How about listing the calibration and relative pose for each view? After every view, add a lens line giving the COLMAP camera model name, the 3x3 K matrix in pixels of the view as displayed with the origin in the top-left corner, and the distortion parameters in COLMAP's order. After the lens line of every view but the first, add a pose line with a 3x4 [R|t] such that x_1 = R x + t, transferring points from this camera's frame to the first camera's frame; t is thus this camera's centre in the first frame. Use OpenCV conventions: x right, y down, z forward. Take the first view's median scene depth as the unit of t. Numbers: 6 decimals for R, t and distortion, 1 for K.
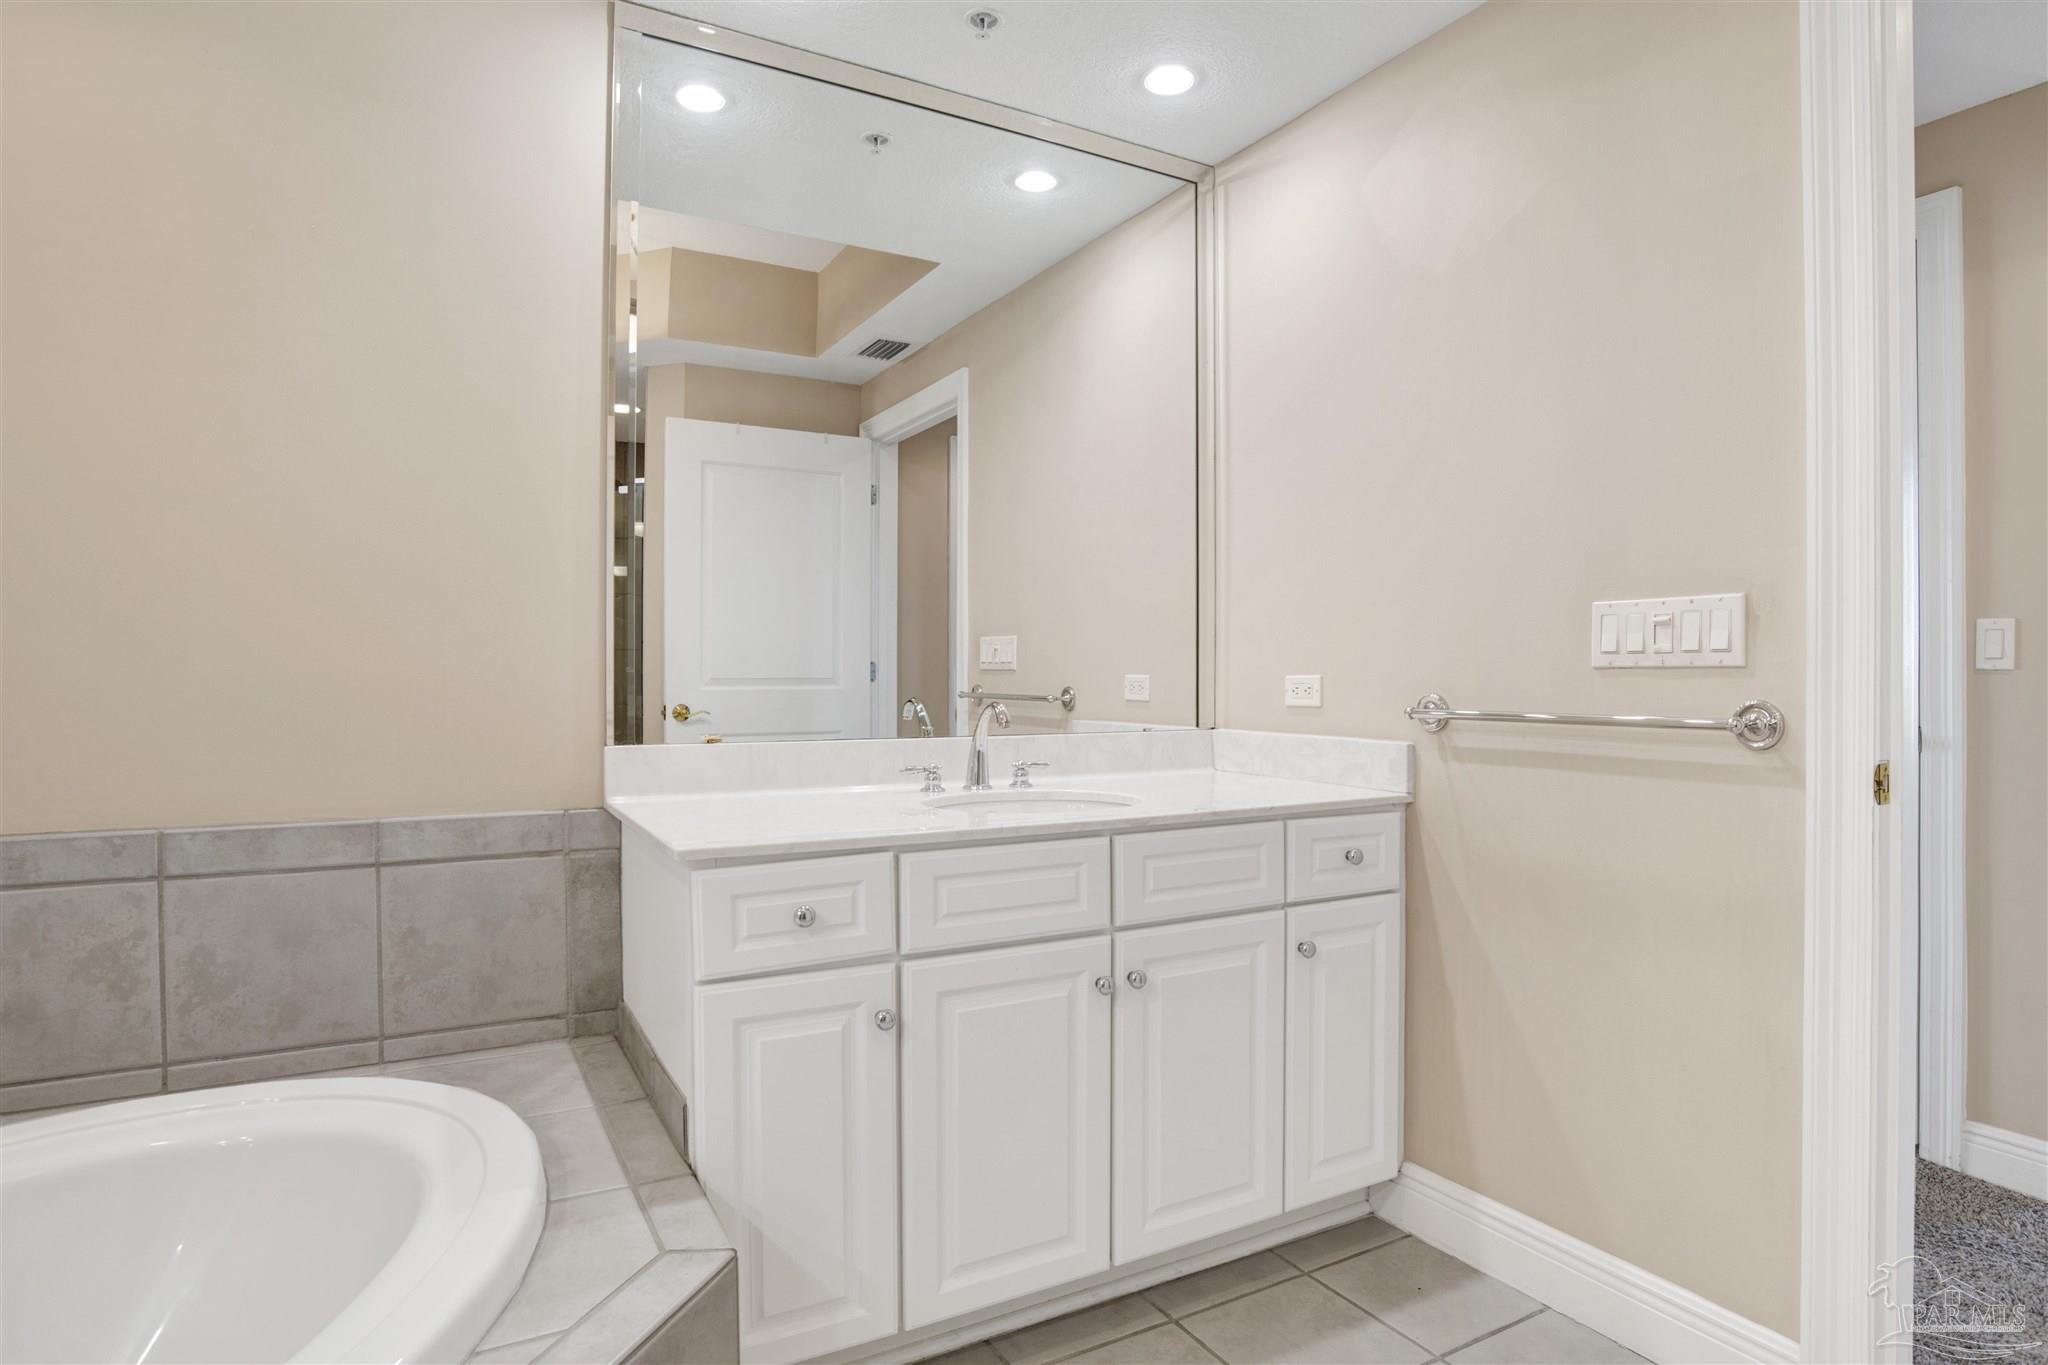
lens RADIAL K [[1095.2, 0, 1018.8], [0, 1095.2, 691.2], [0, 0, 1]] dist [-0.057280, 0.011099]
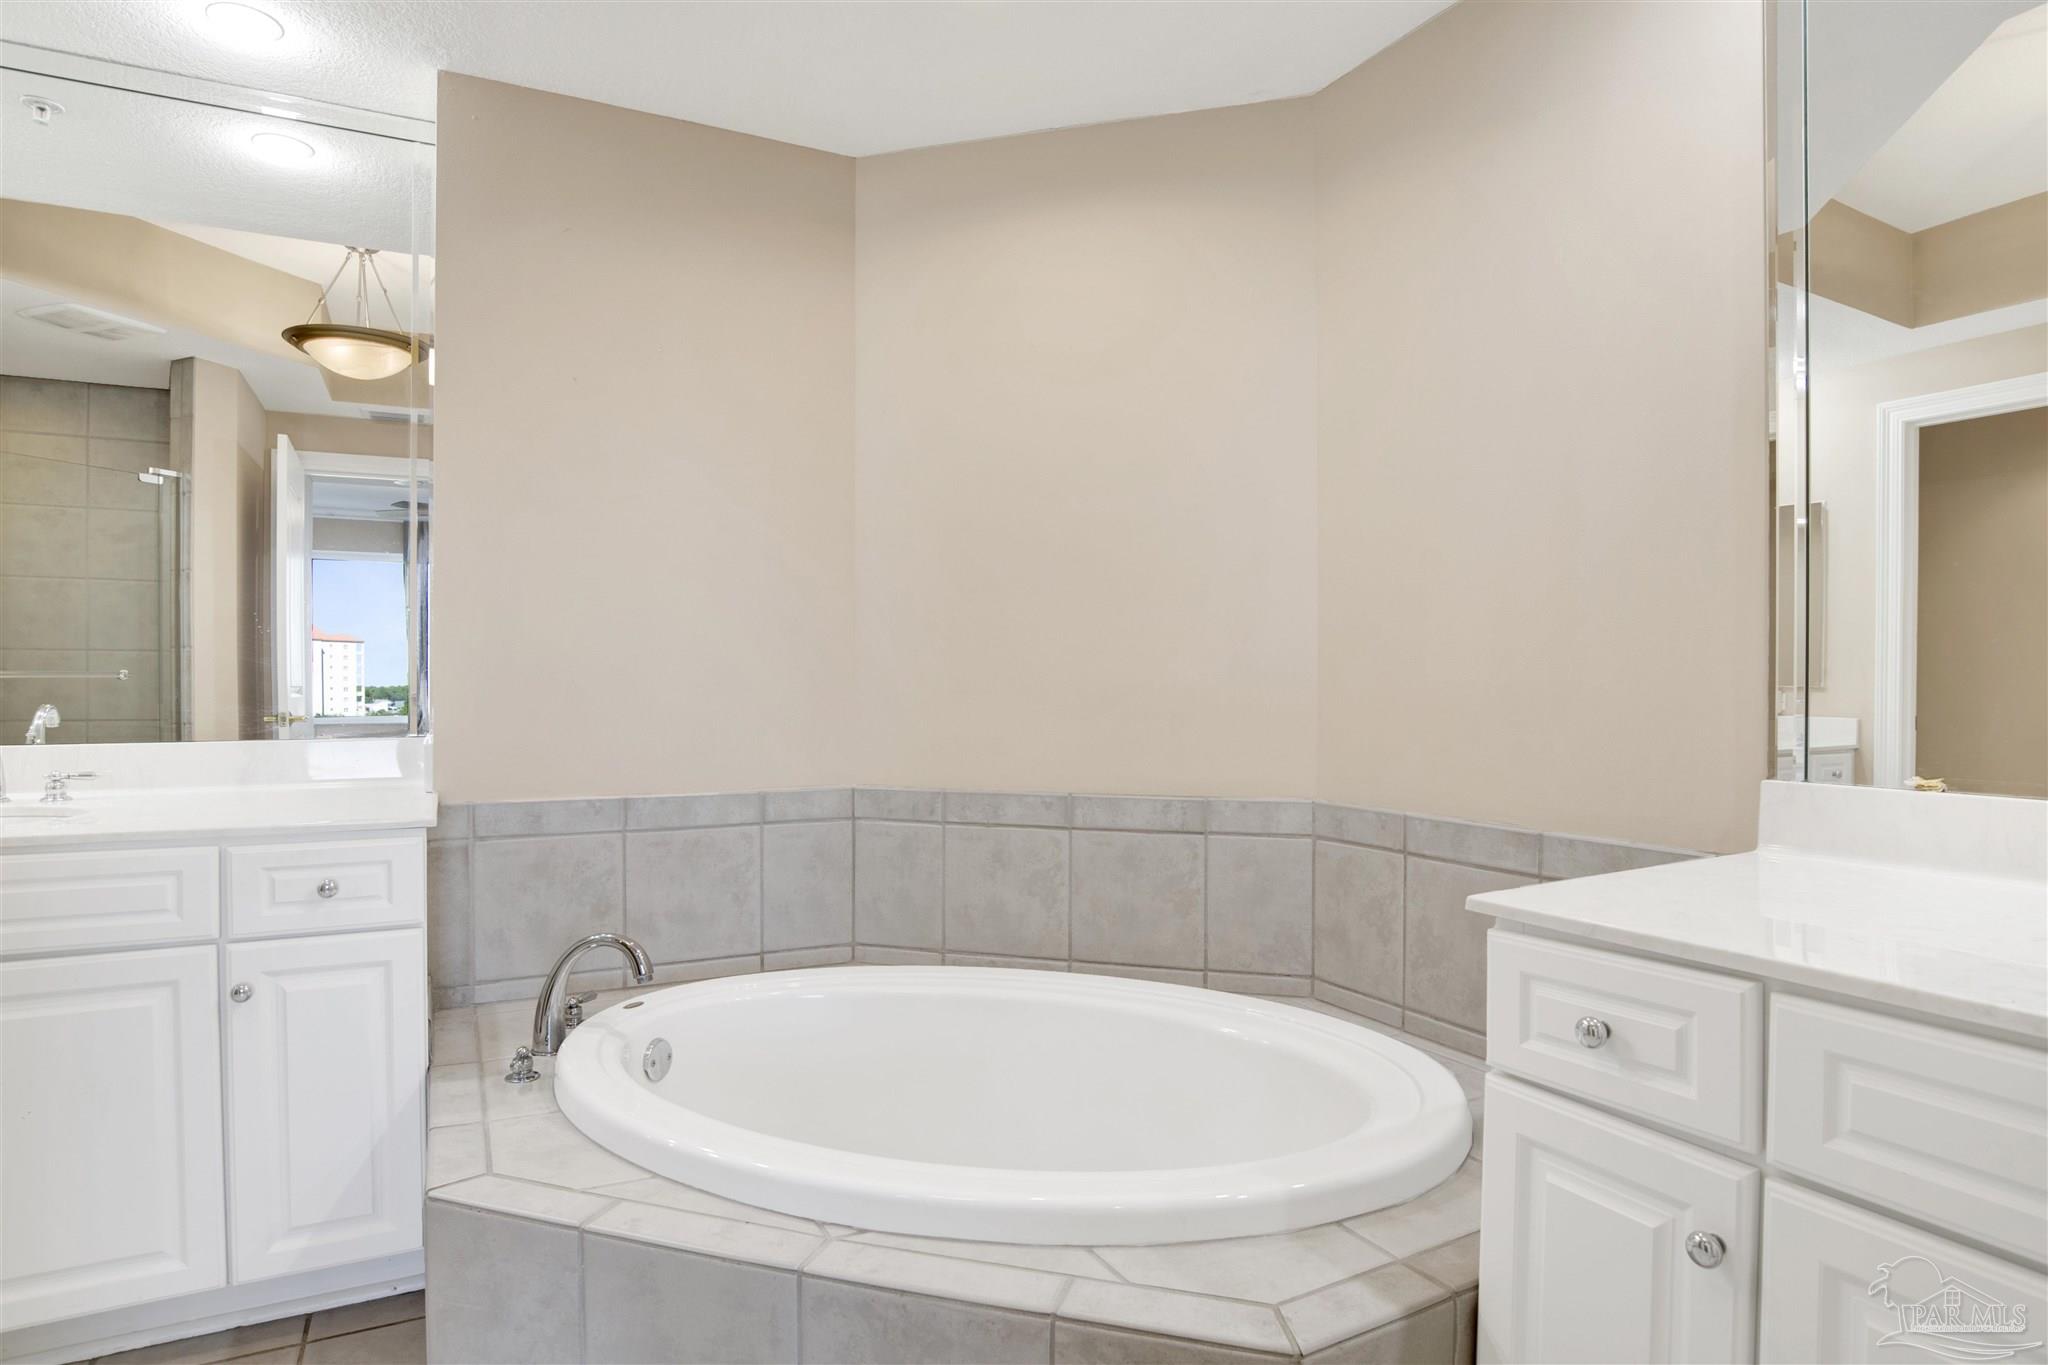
lens RADIAL K [[1095.2, 0, 1018.1], [0, 1095.2, 678.2], [0, 0, 1]] dist [-0.057280, 0.011099]
pose [[0.000942, -0.005100, -0.999987, 0.454382], [-0.014565, 0.999881, -0.005113, -0.010758], [0.999893, 0.014570, 0.000868, 0.579235]]
